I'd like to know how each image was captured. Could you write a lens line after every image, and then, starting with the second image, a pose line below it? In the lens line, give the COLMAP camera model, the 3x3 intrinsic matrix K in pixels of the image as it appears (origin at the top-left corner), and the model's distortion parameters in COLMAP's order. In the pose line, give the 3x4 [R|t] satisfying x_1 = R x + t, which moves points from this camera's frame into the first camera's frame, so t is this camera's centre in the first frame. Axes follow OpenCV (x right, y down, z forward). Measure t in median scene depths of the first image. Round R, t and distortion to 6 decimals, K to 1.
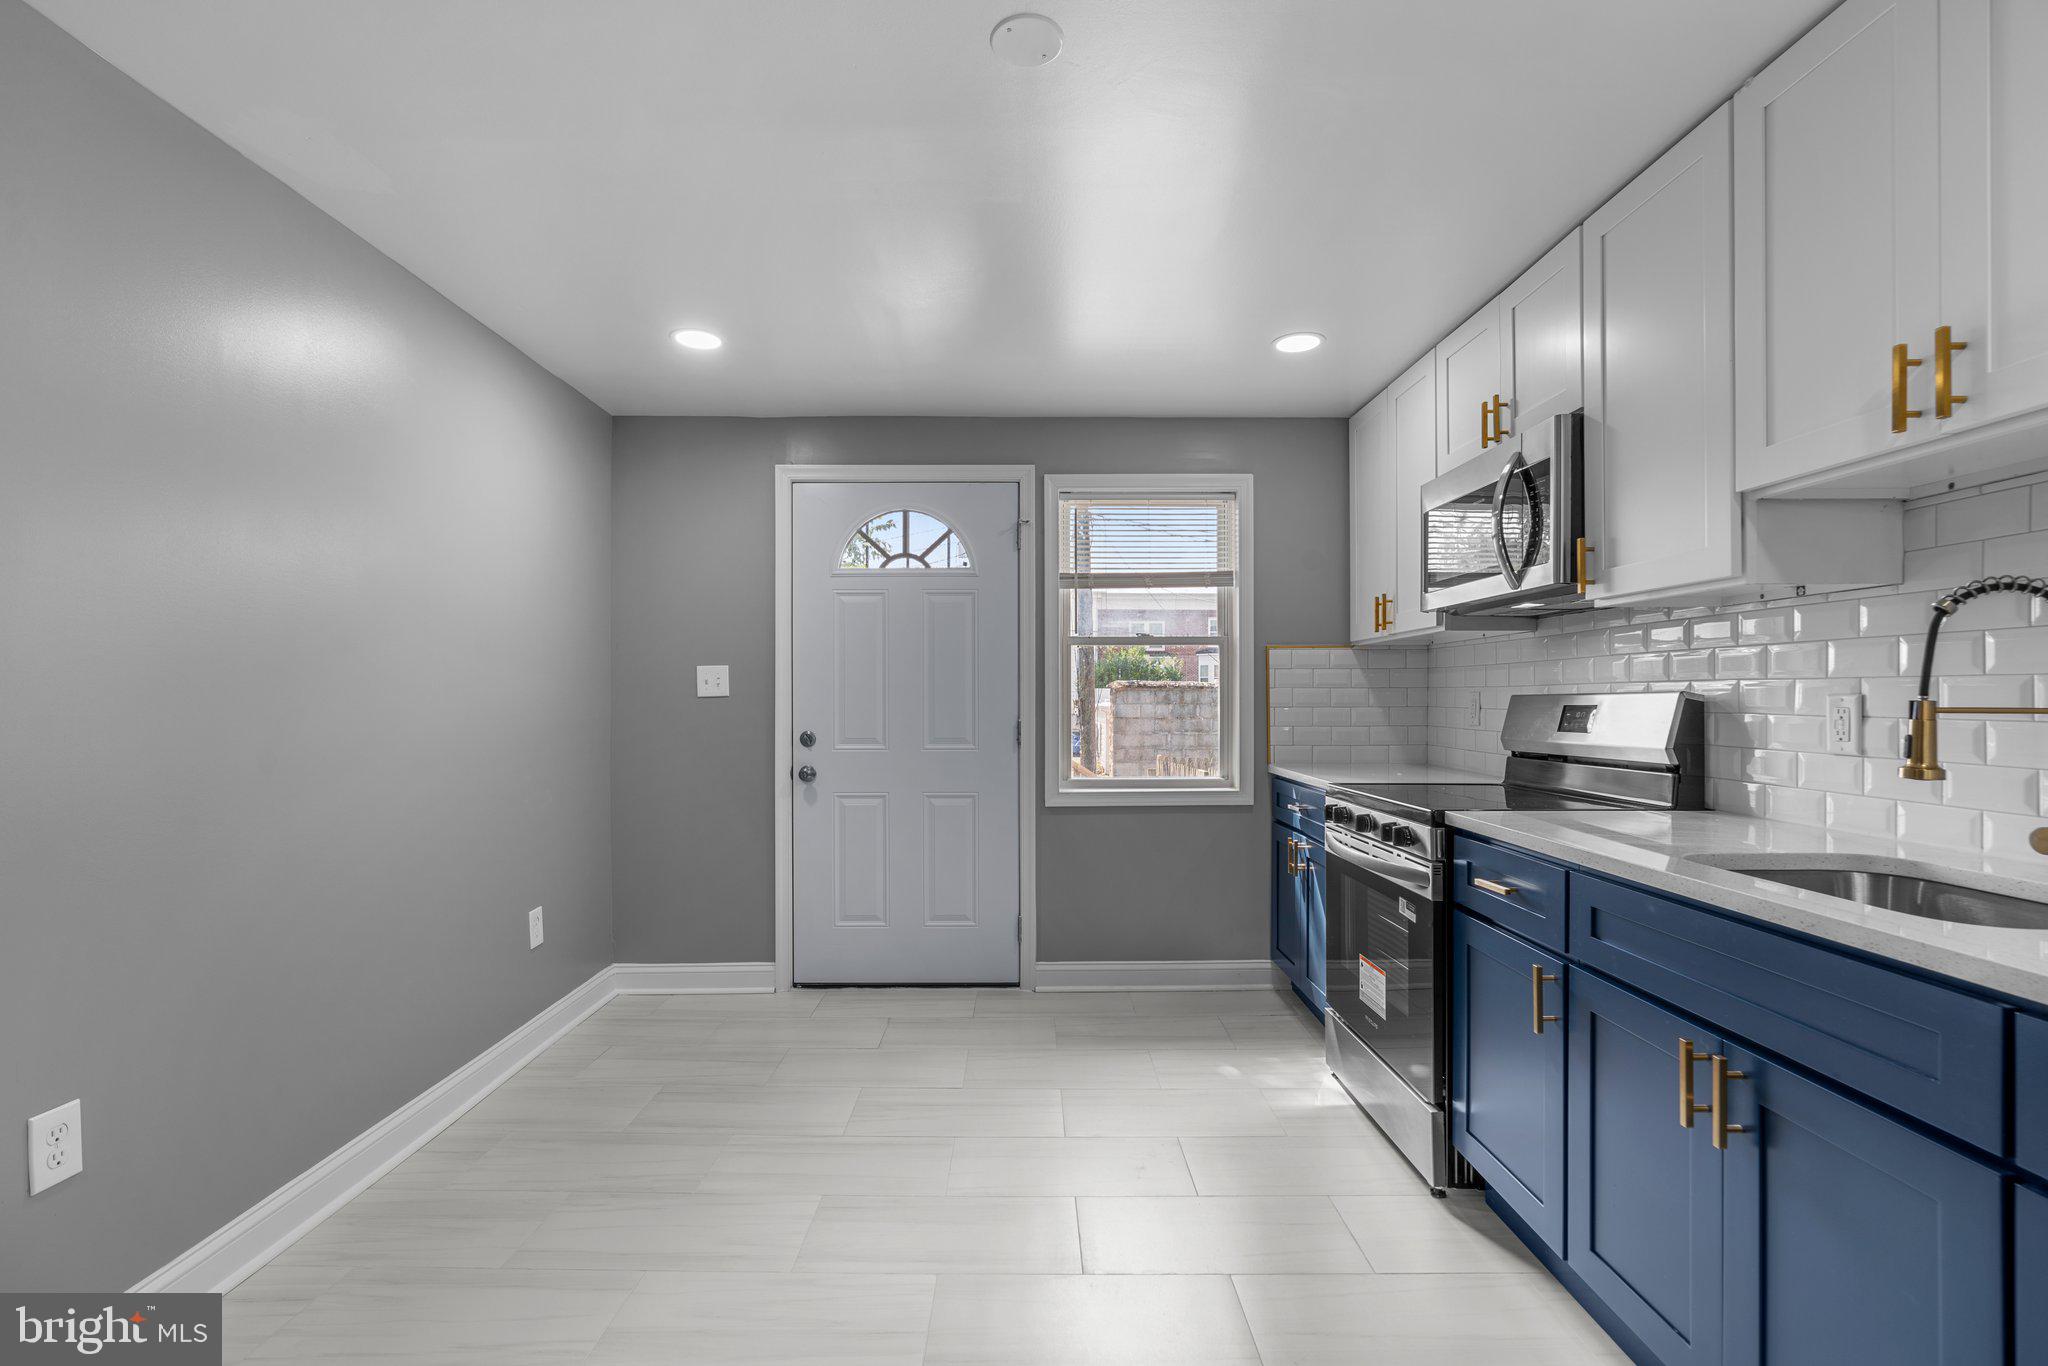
lens RADIAL K [[927.7, 0, 1024.7], [0, 927.7, 694.8], [0, 0, 1]] dist [-0.016092, 0.007080]
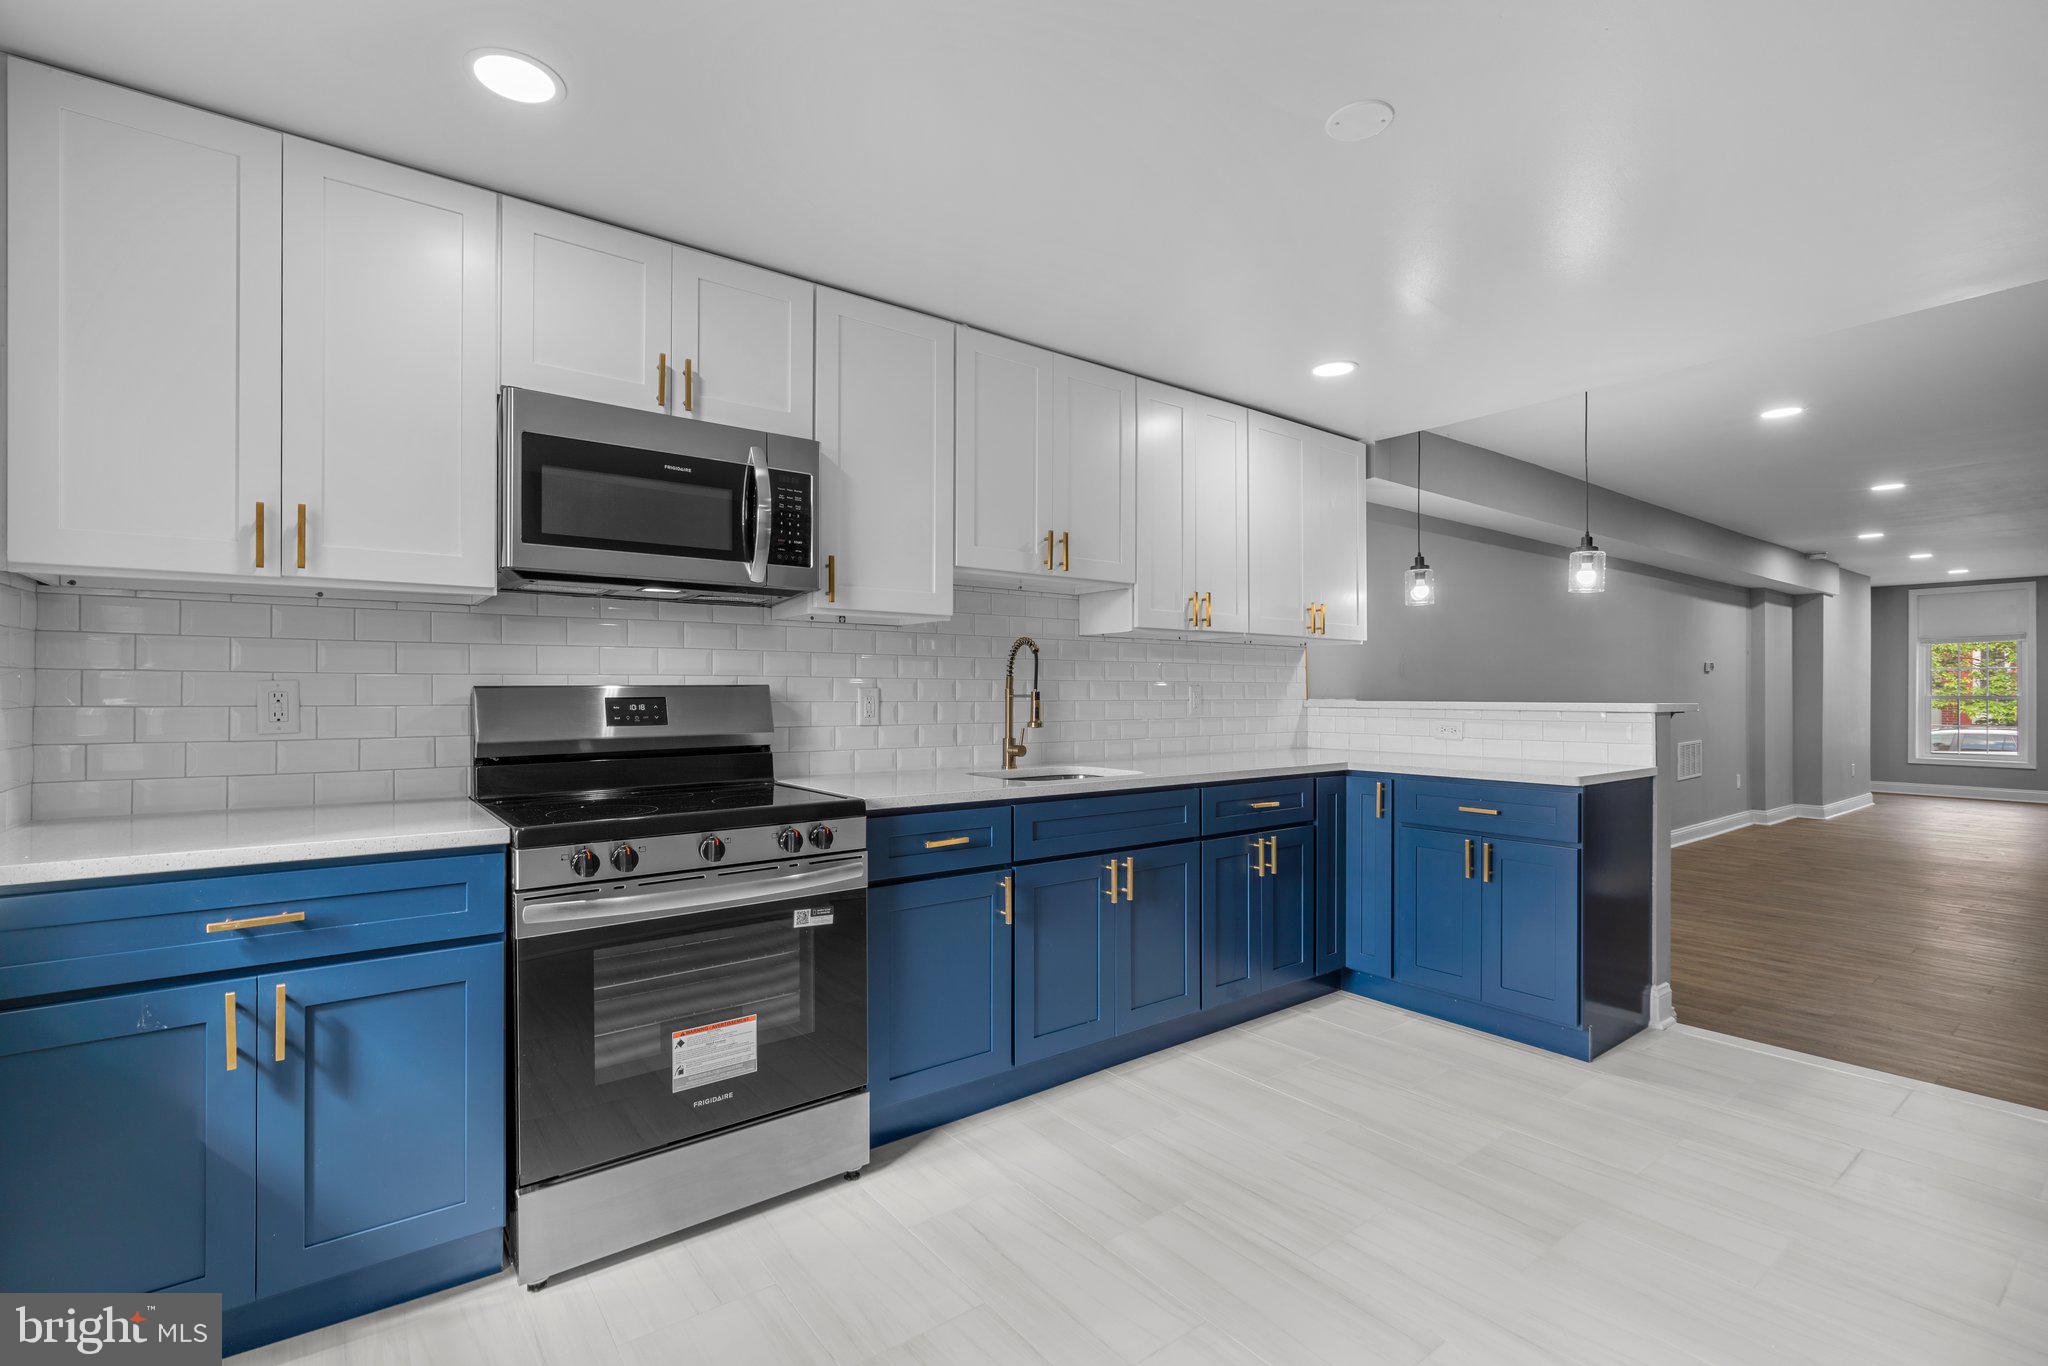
lens RADIAL K [[927.7, 0, 1019.4], [0, 927.7, 692.3], [0, 0, 1]] dist [-0.016092, 0.007080]
pose [[-0.602648, 0.001016, 0.798006, -0.364649], [-0.001788, 0.999995, -0.002623, 0.006355], [-0.798005, -0.003008, -0.602644, 1.126523]]
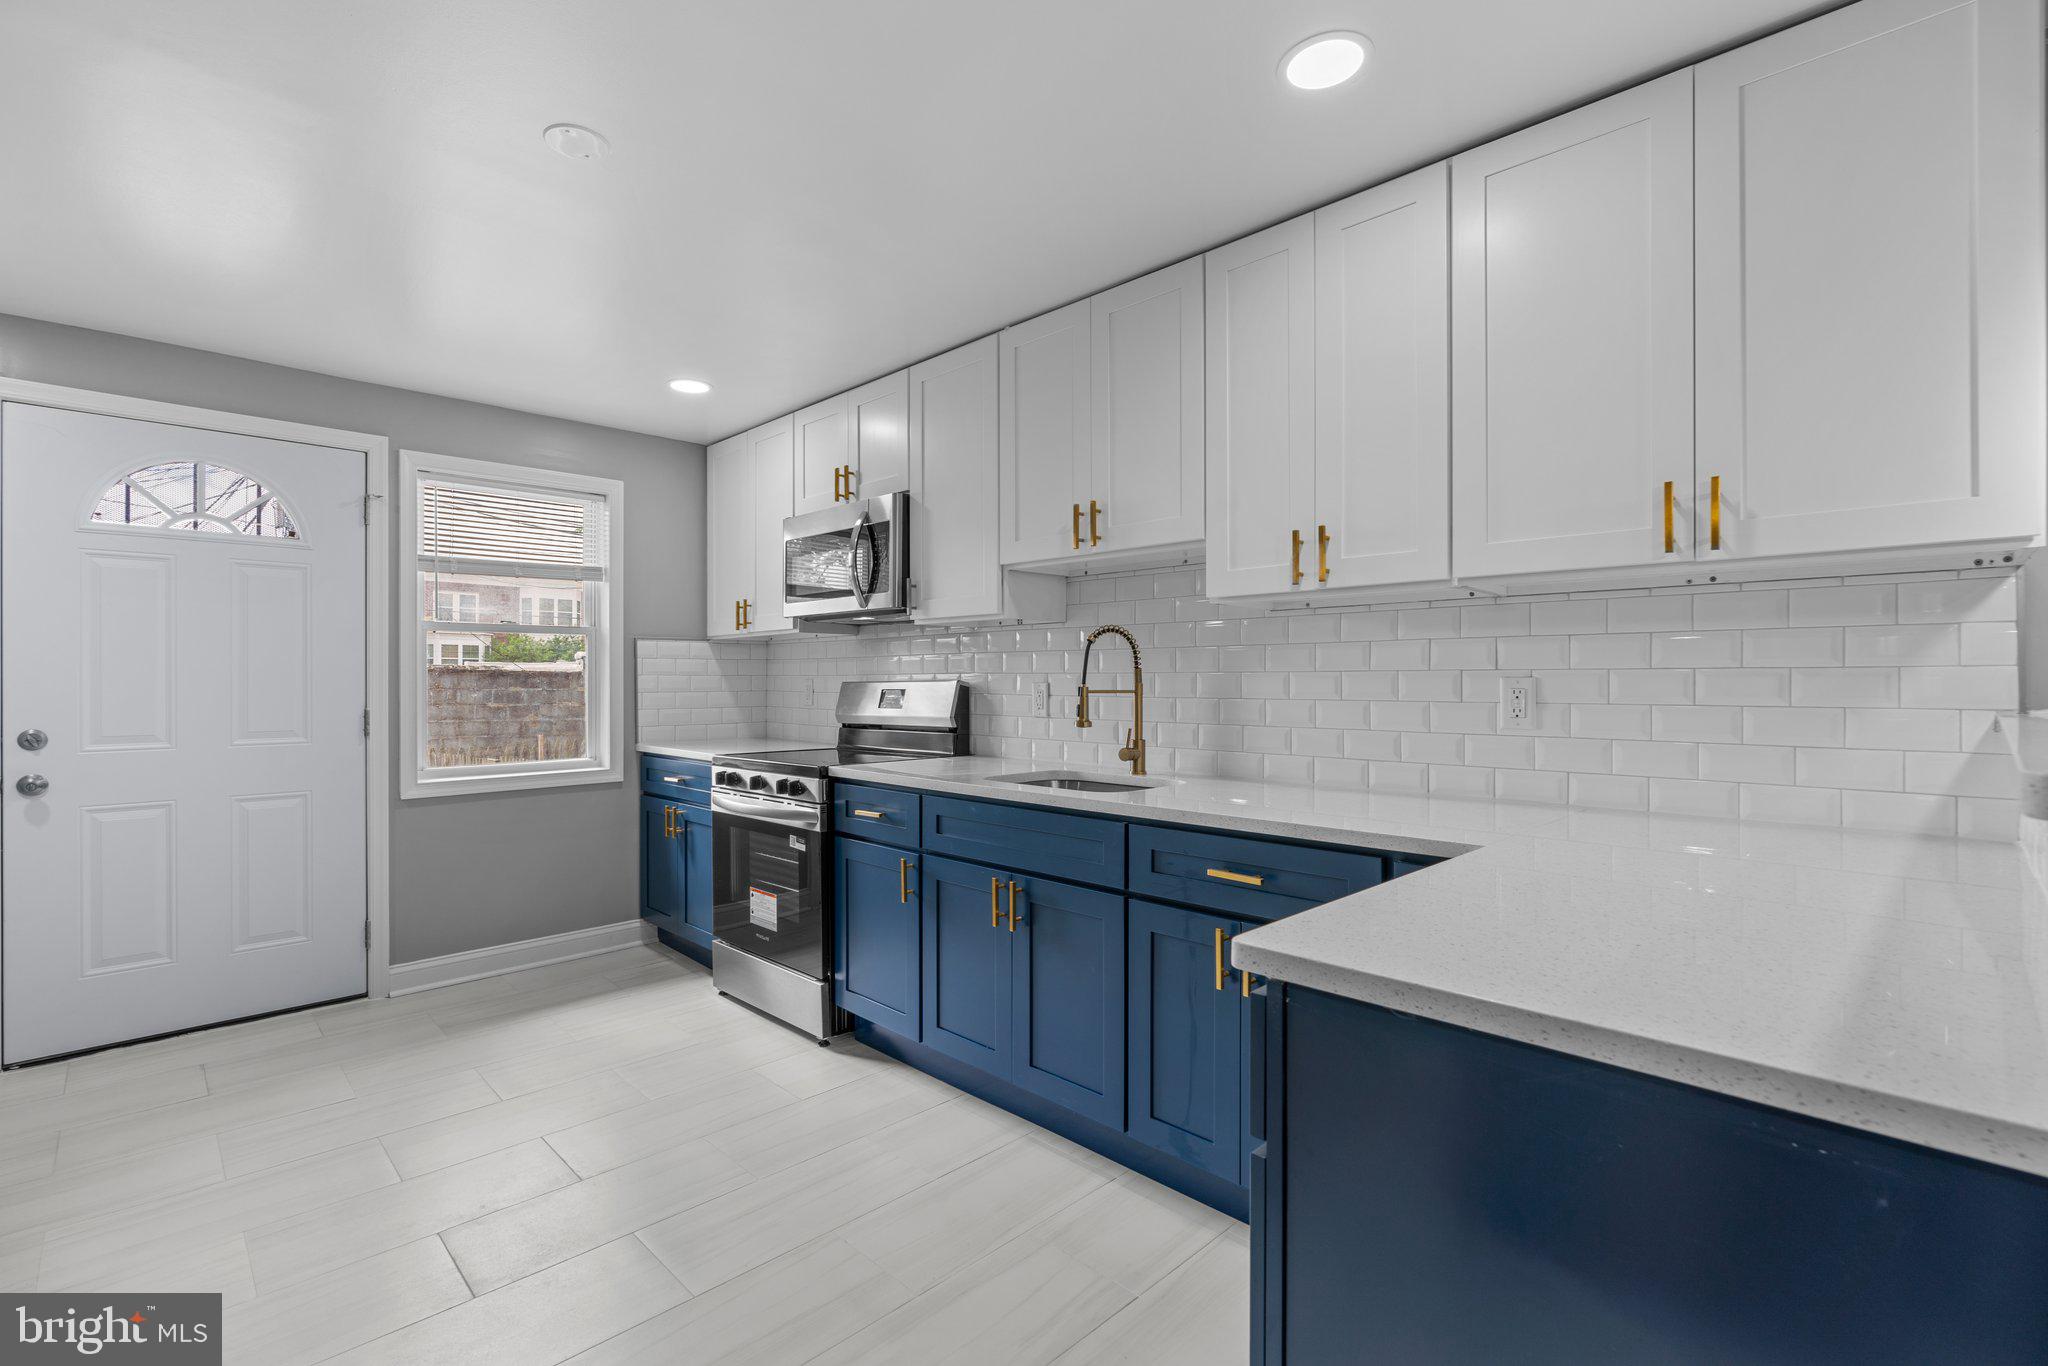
lens RADIAL K [[927.7, 0, 1028.0], [0, 927.7, 677.5], [0, 0, 1]] dist [-0.016092, 0.007080]
pose [[0.707629, 0.000924, 0.706584, -0.238335], [-0.001110, 0.999999, -0.000196, -0.006317], [-0.706583, -0.000646, 0.707630, -0.148755]]
